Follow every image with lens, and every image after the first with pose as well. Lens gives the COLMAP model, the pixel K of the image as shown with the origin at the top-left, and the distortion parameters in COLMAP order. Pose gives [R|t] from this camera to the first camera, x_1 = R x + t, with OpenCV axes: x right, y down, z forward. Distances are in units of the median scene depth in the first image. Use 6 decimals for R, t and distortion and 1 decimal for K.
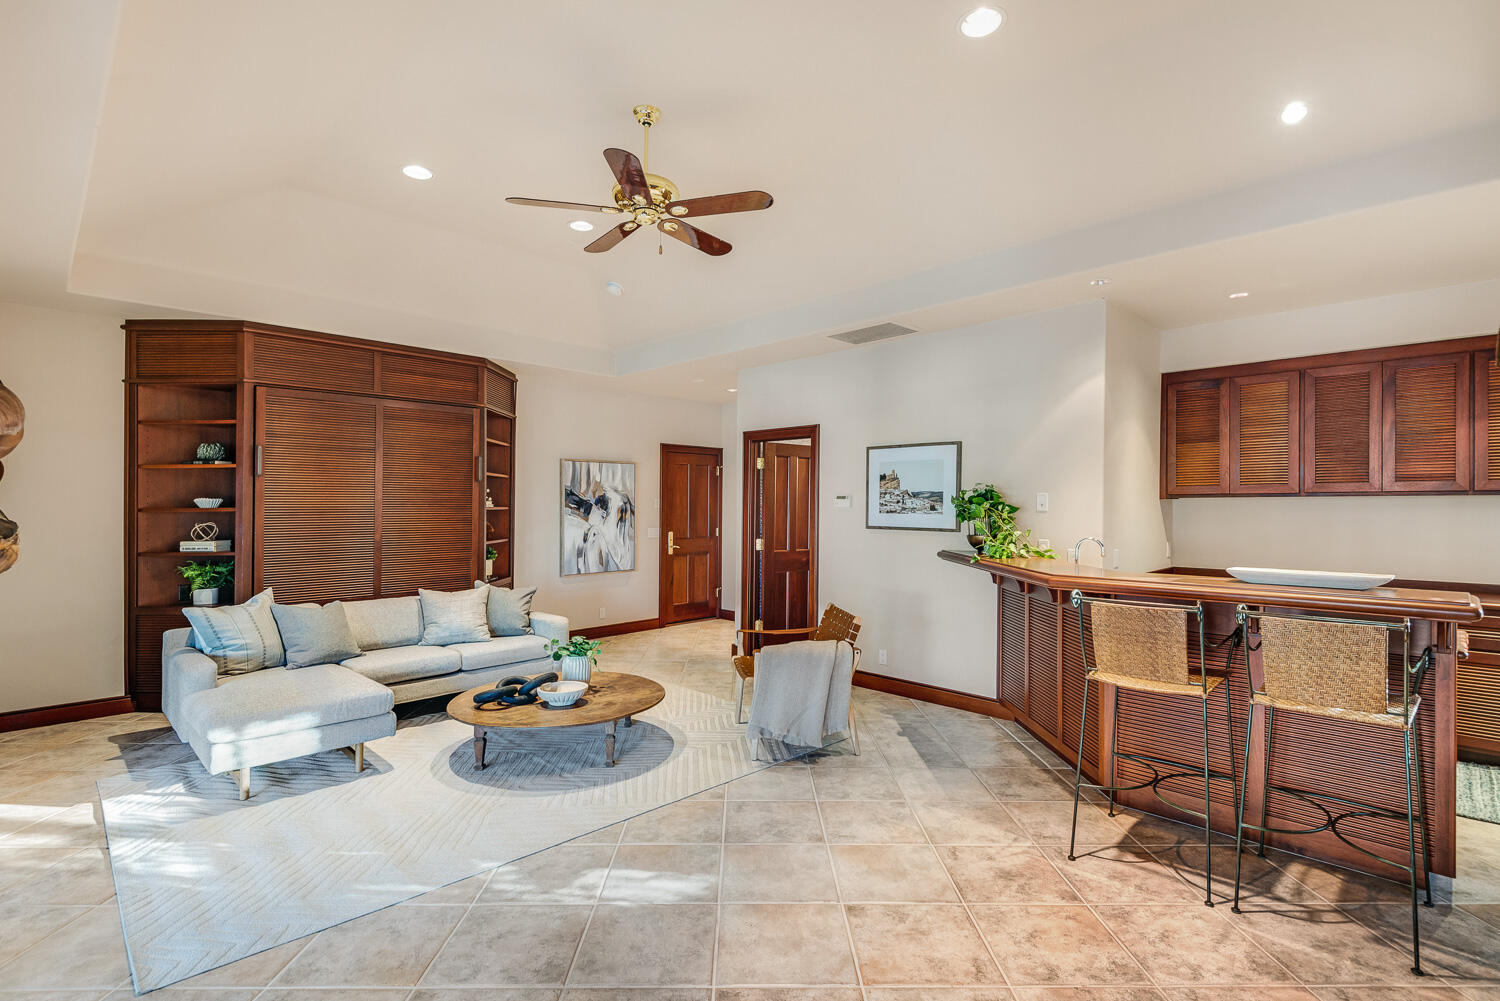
lens RADIAL K [[708.5, 0, 753.2], [0, 708.5, 508.3], [0, 0, 1]] dist [0.001129, -0.000311]
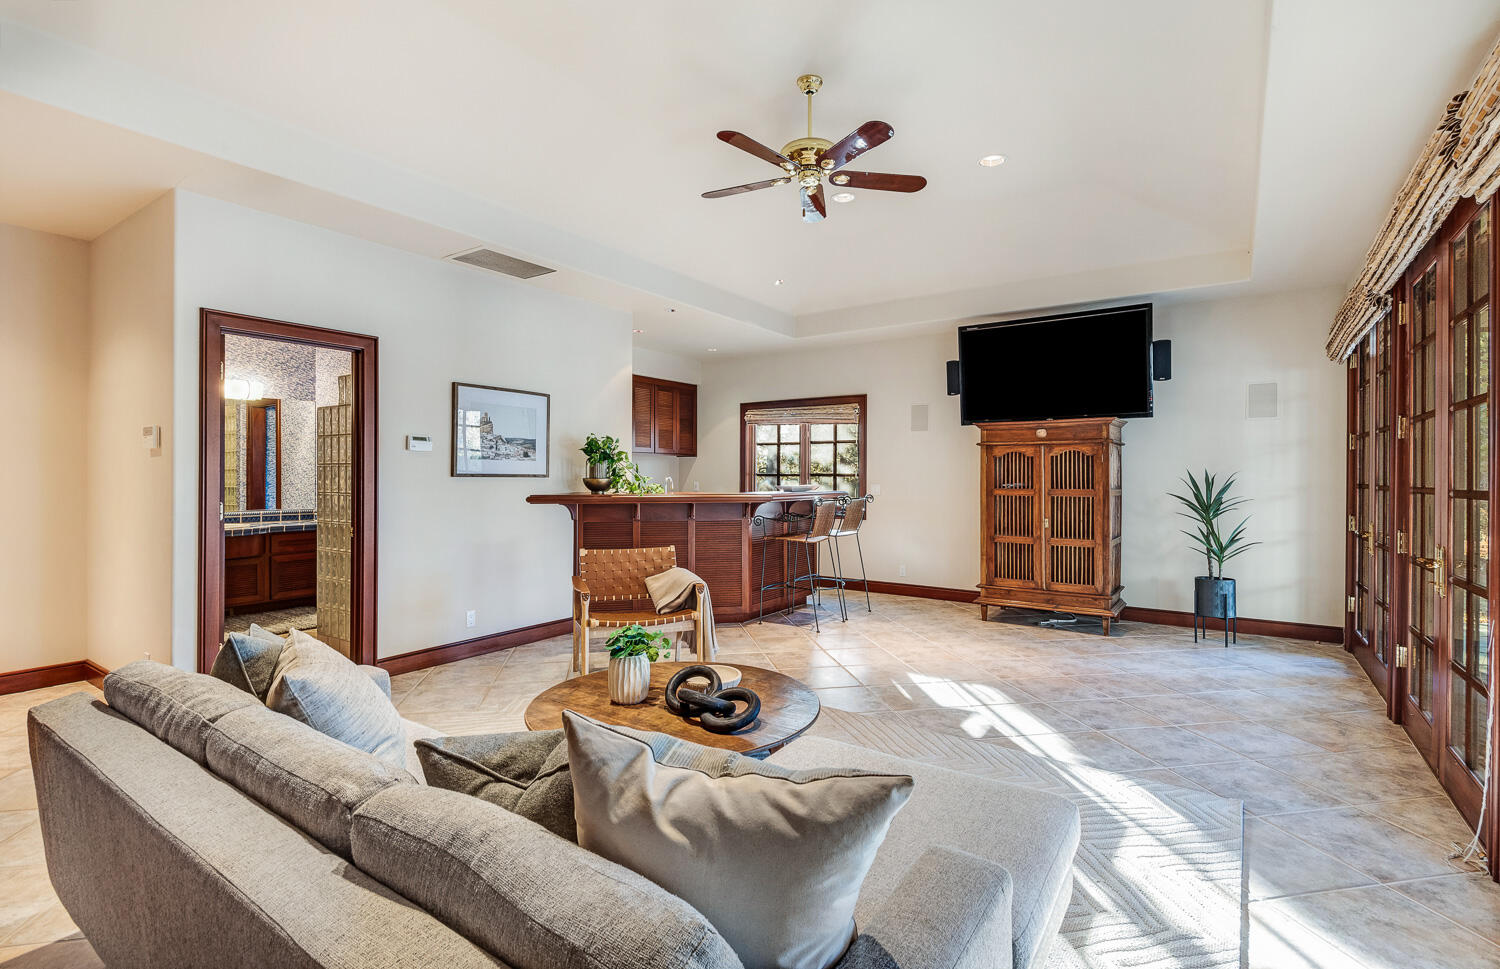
lens RADIAL K [[692.1, 0, 750.0], [0, 692.1, 484.5], [0, 0, 1]] dist [0.000093, 0.000044]
pose [[-0.166217, -0.014618, 0.985981, -0.756107], [-0.000313, 0.999891, 0.014772, 0.026482], [-0.986089, 0.002147, -0.166203, 0.804976]]
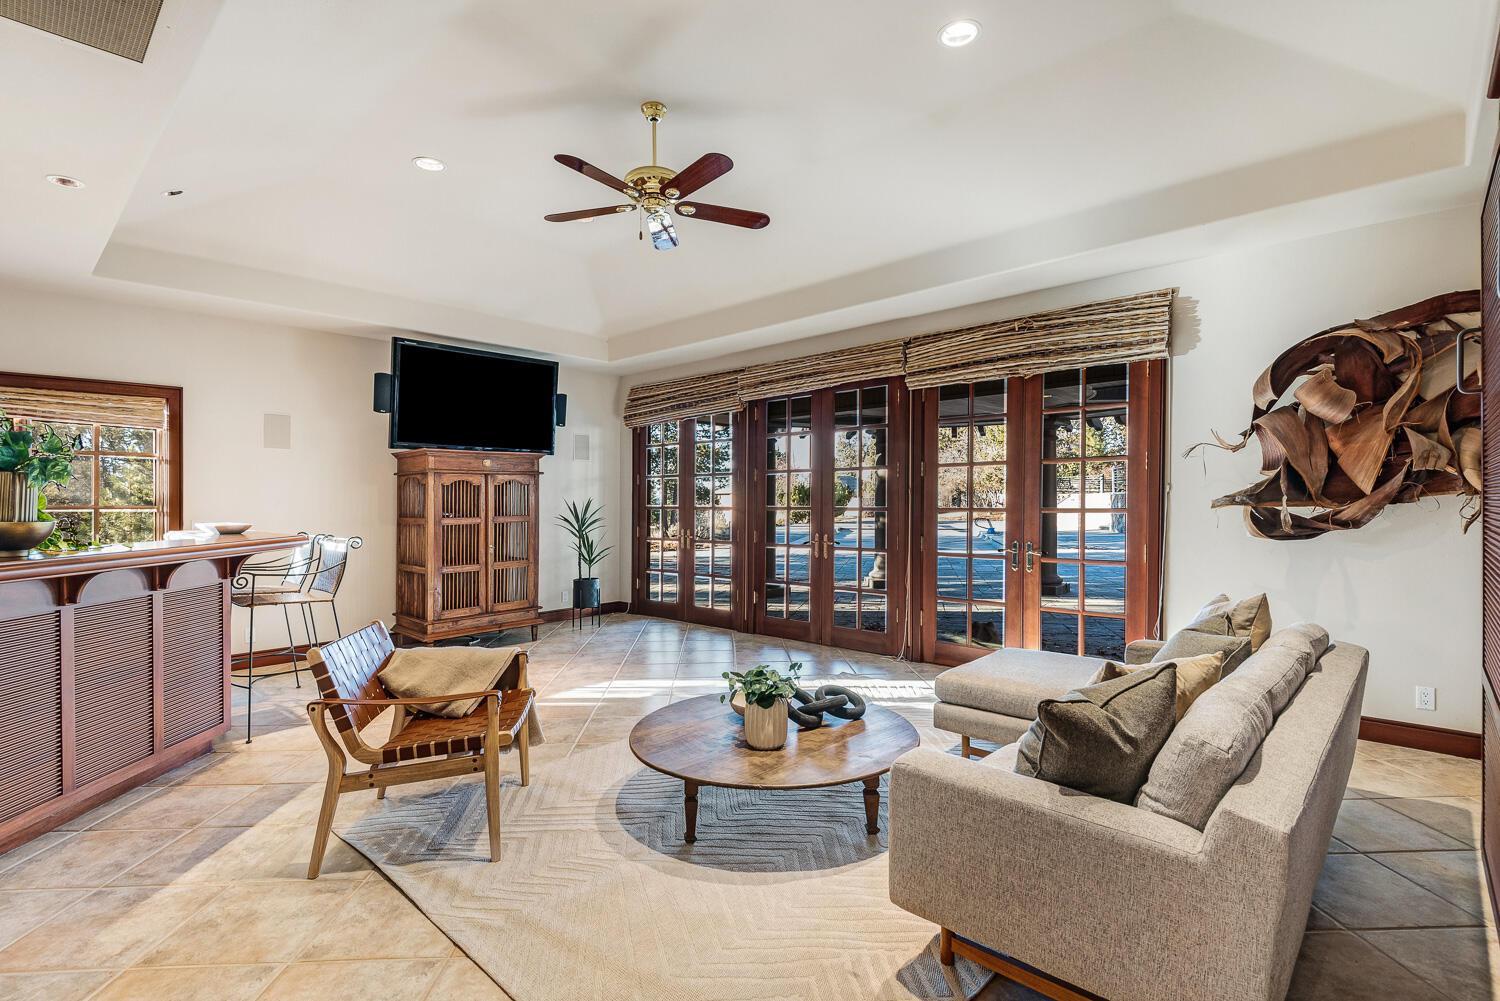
lens RADIAL K [[708.5, 0, 753.2], [0, 708.5, 508.3], [0, 0, 1]] dist [0.001129, -0.000311]
pose [[-0.999538, 0.009152, -0.028971, -0.129074], [0.008691, 0.999834, 0.016023, 0.020862], [0.029113, 0.015764, -0.999452, 1.369054]]
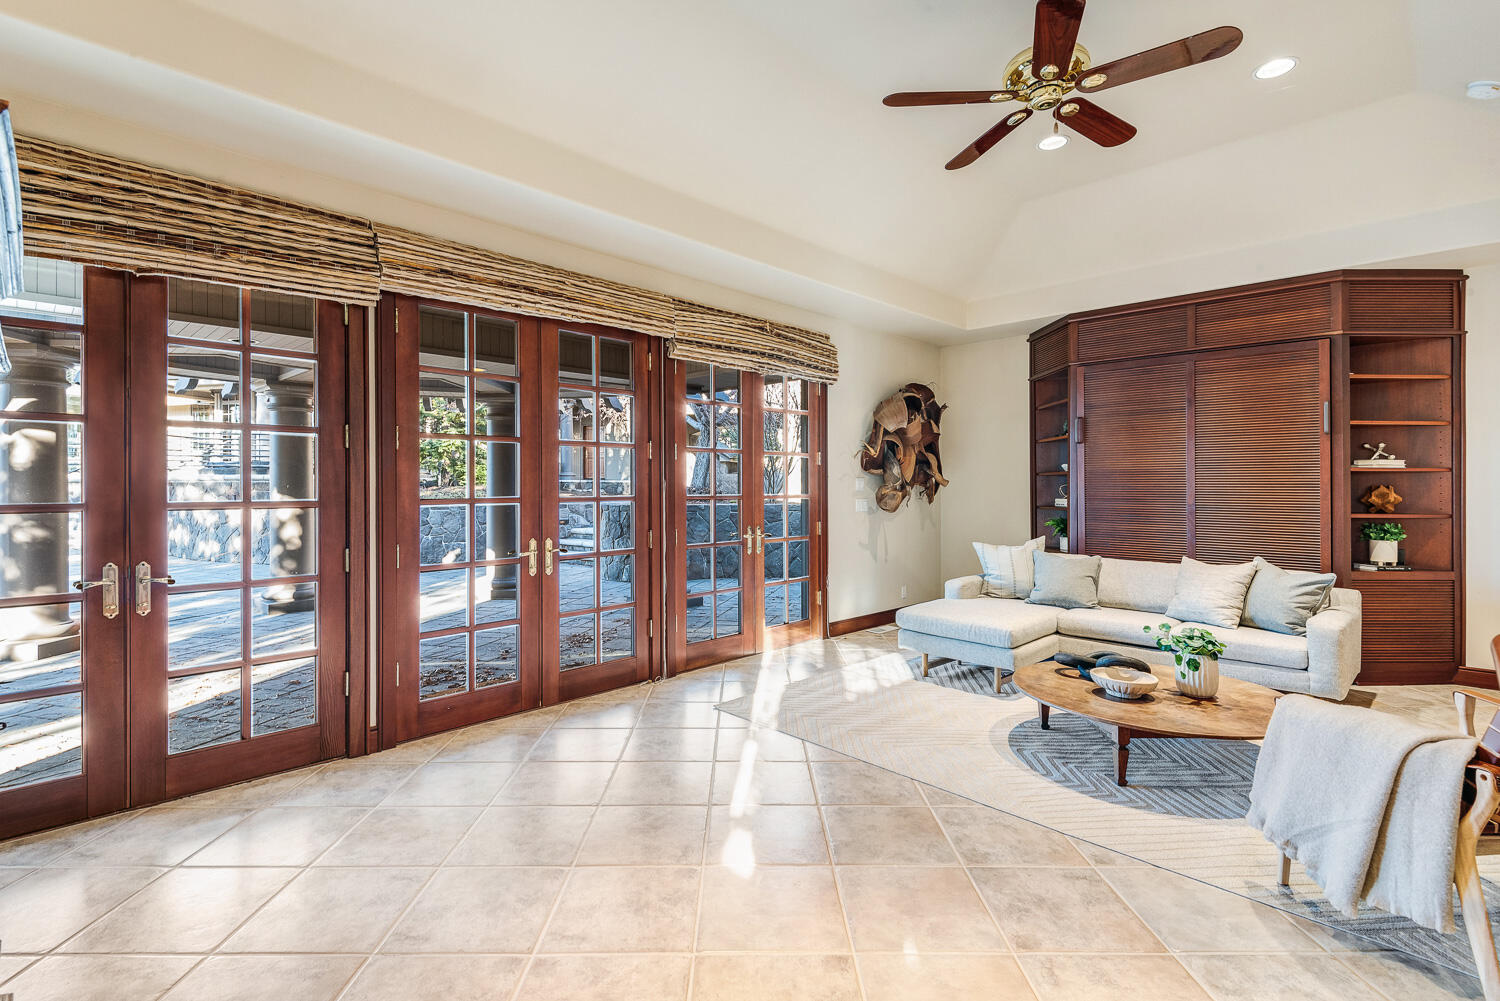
lens RADIAL K [[699.3, 0, 749.8], [0, 699.3, 491.2], [0, 0, 1]] dist [0.034505, -0.000321]
pose [[0.004413, 0.011958, -0.999919, 0.467807], [-0.003755, 0.999922, 0.011942, 0.021421], [0.999983, 0.003702, 0.004458, 0.457464]]
